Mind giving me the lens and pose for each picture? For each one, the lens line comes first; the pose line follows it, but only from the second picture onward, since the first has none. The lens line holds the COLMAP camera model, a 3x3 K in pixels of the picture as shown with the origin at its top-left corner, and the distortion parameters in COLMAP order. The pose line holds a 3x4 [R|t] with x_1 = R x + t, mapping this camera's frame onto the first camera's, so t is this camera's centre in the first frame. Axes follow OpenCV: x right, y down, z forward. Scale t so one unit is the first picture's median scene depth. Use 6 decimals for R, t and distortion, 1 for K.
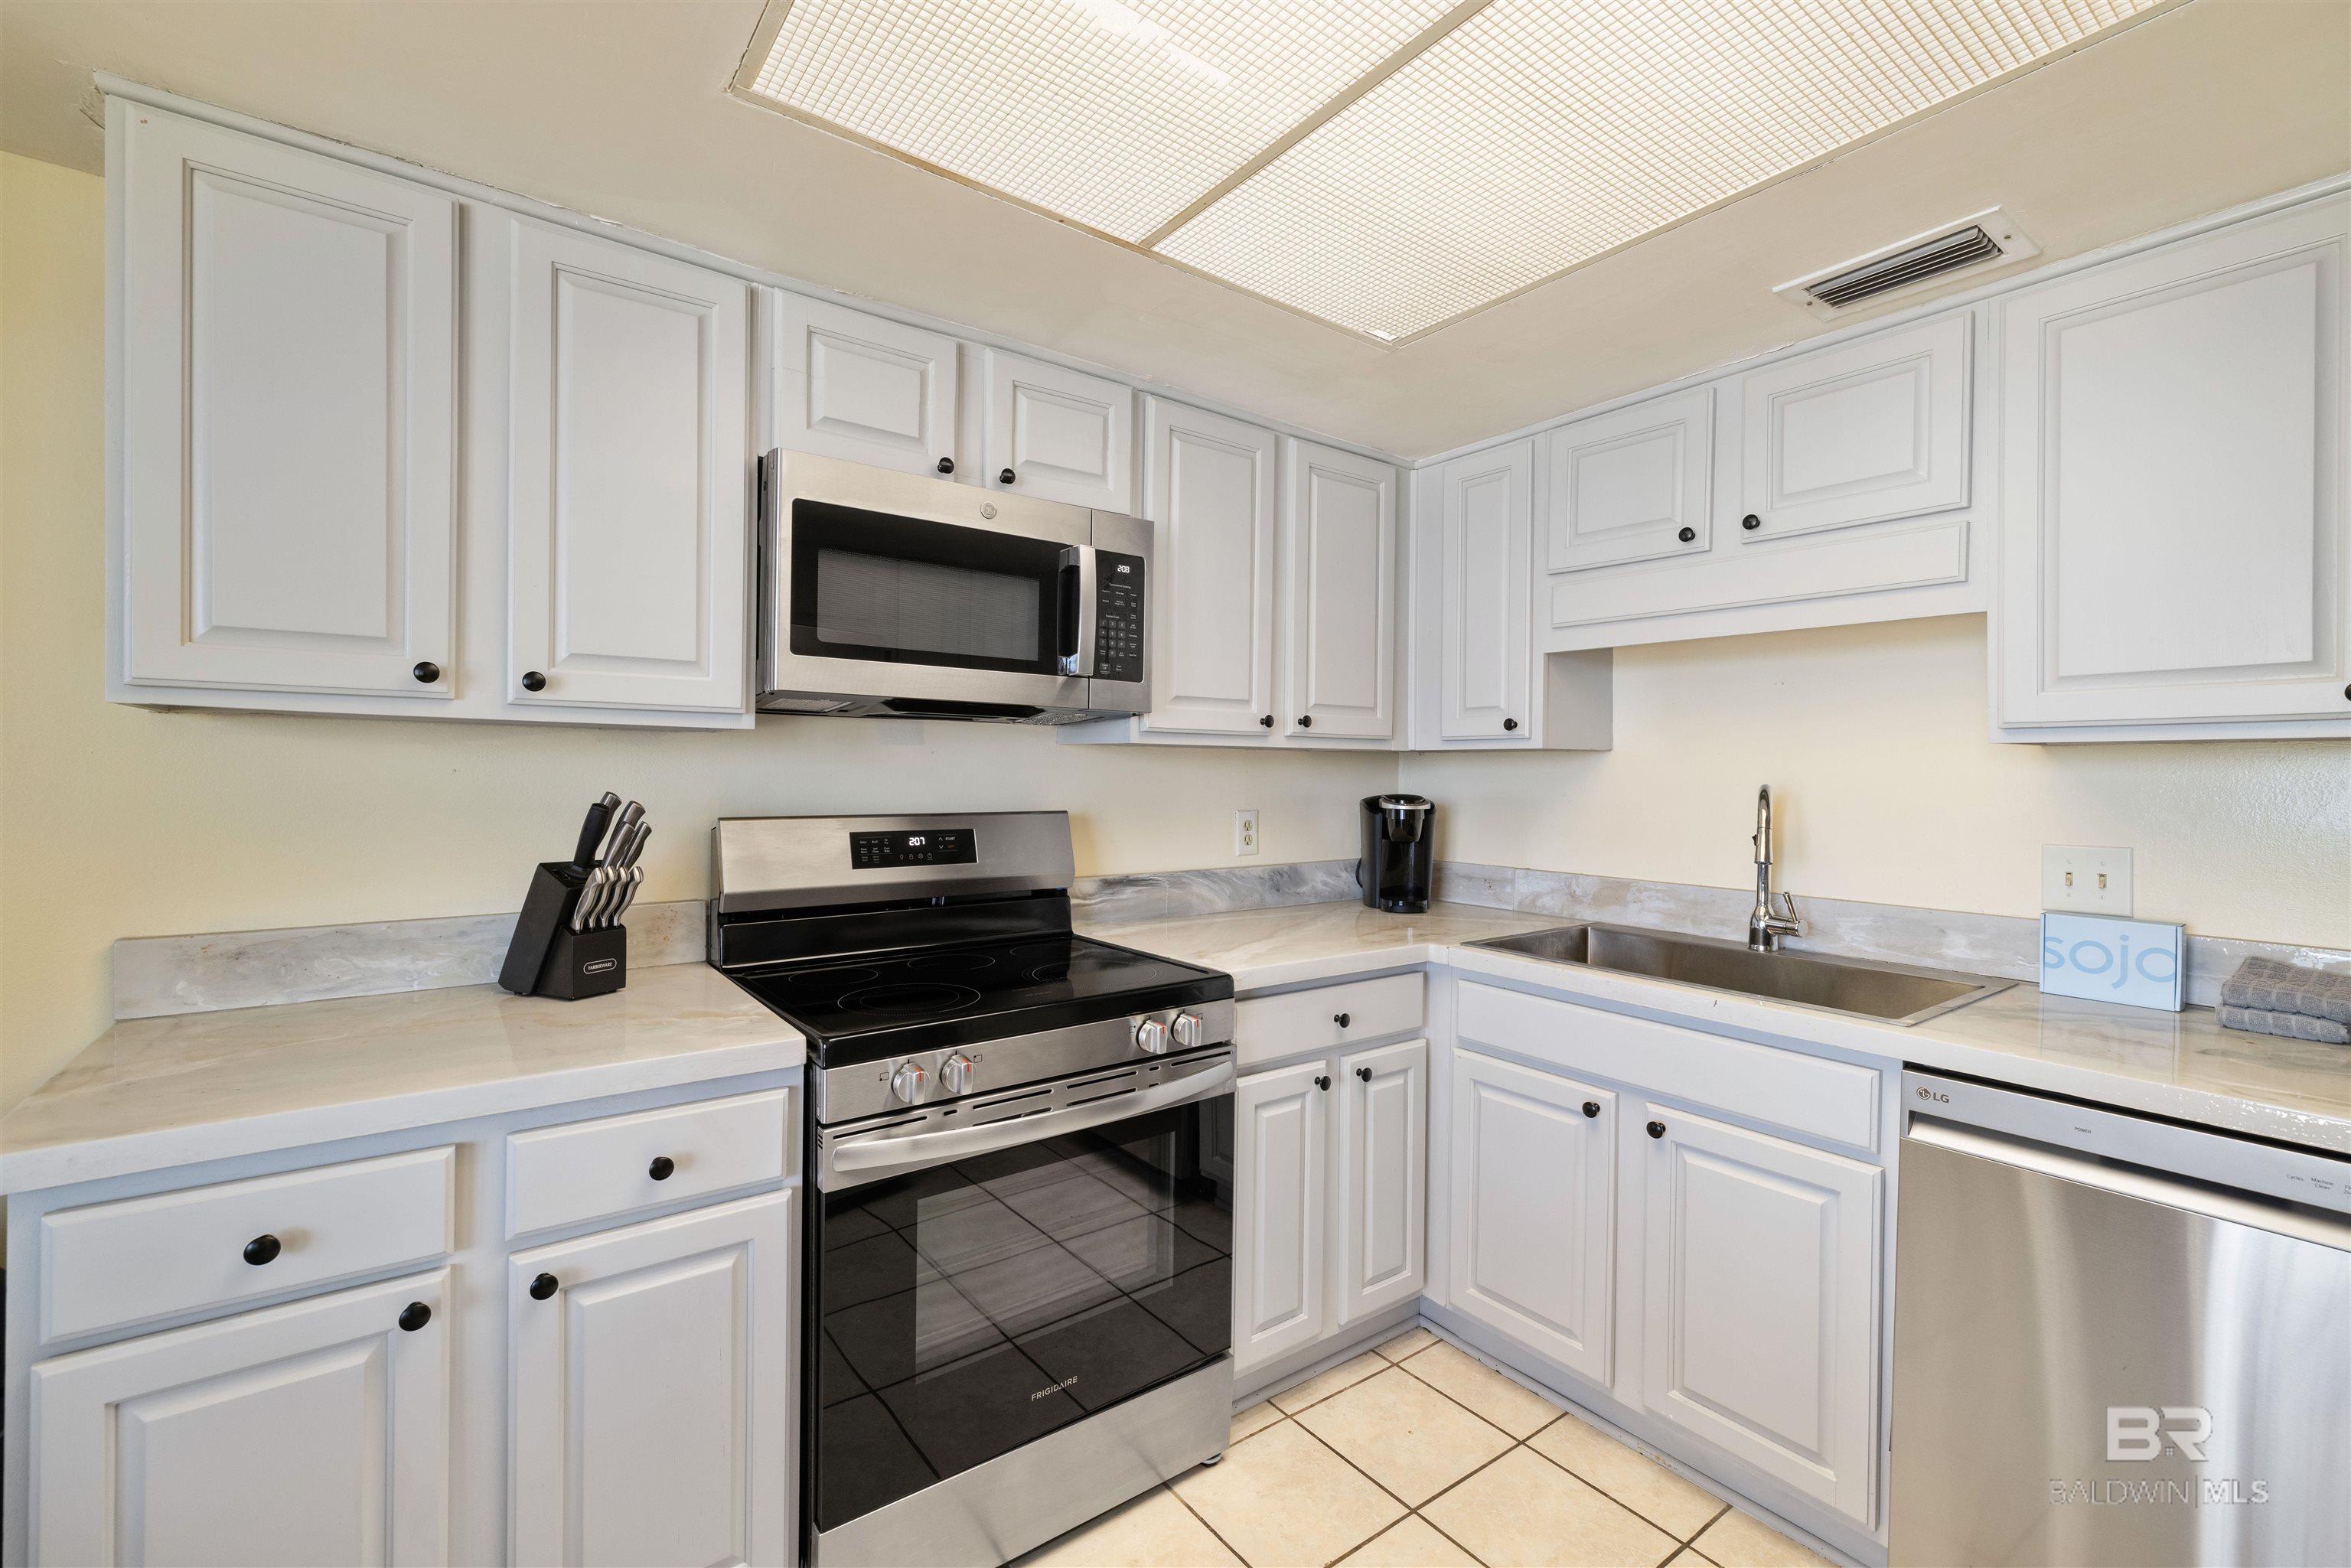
lens RADIAL K [[1010.4, 0, 1163.3], [0, 1010.4, 773.5], [0, 0, 1]] dist [0.009119, -0.000255]
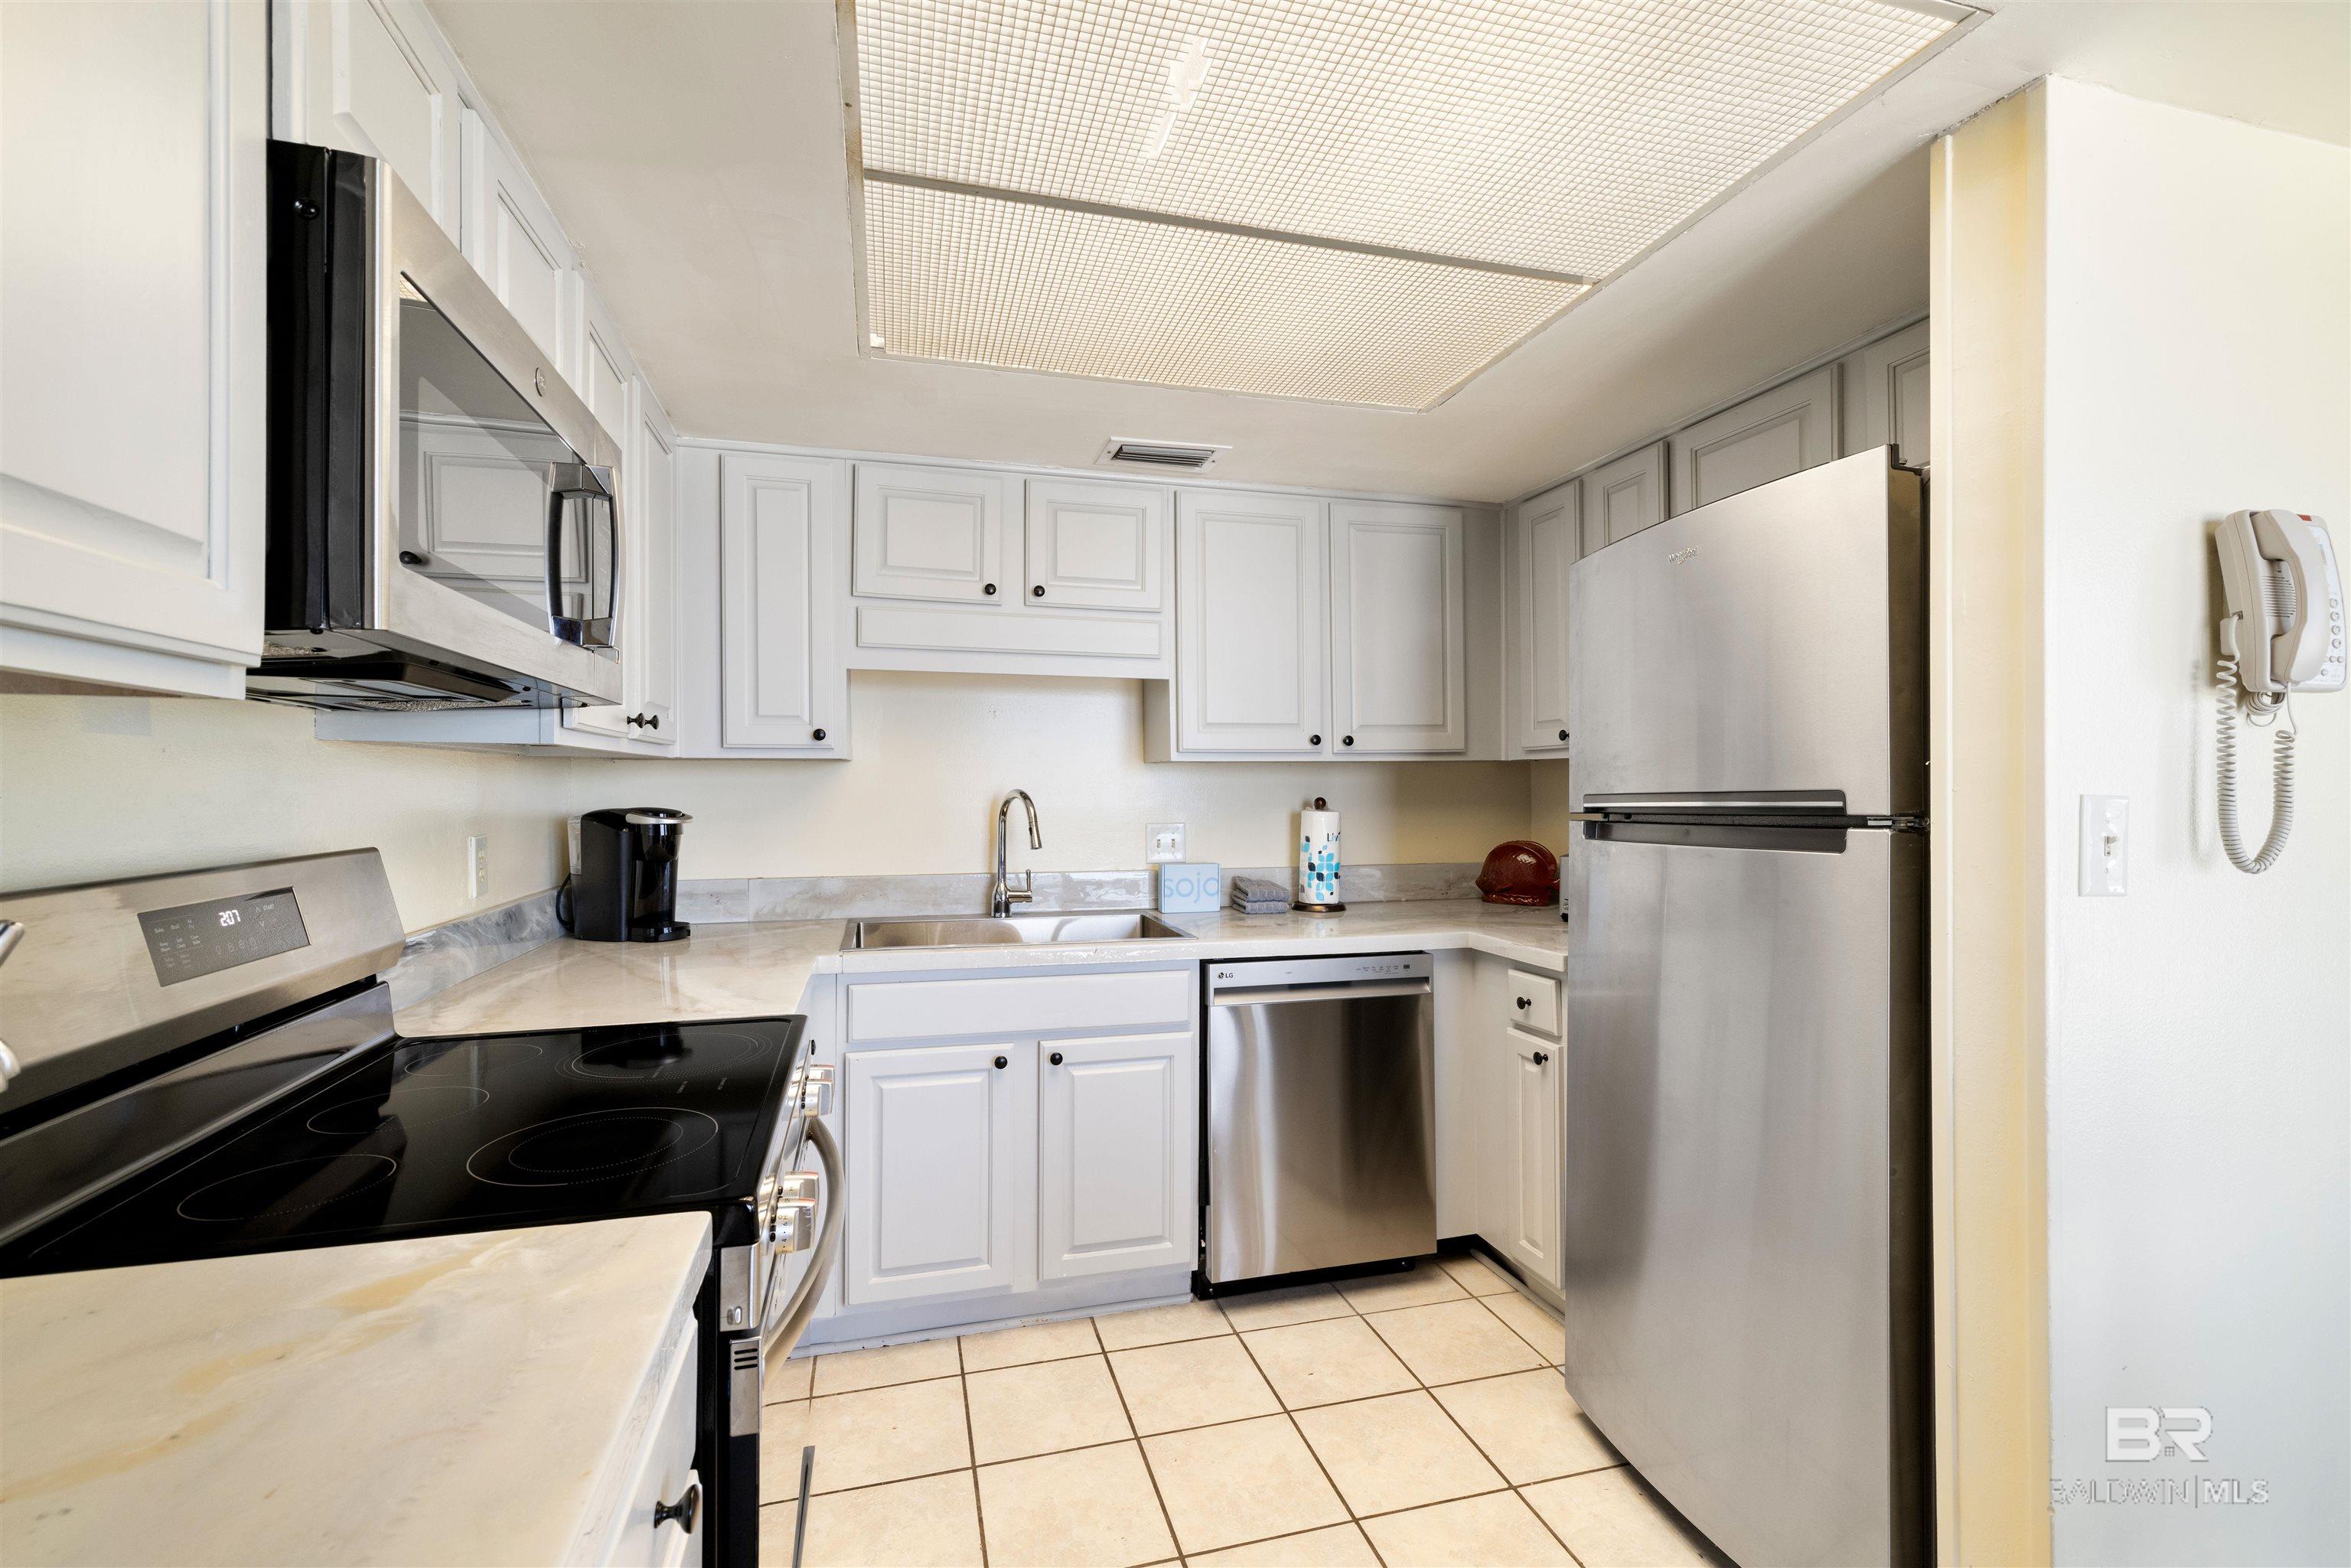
lens RADIAL K [[999.0, 0, 1192.3], [0, 999.0, 776.9], [0, 0, 1]] dist [-0.000296, 0.000080]
pose [[0.355810, -0.001429, 0.934557, -0.544470], [0.006754, 0.999977, -0.001043, -0.002258], [-0.934534, 0.006683, 0.355812, 0.332684]]
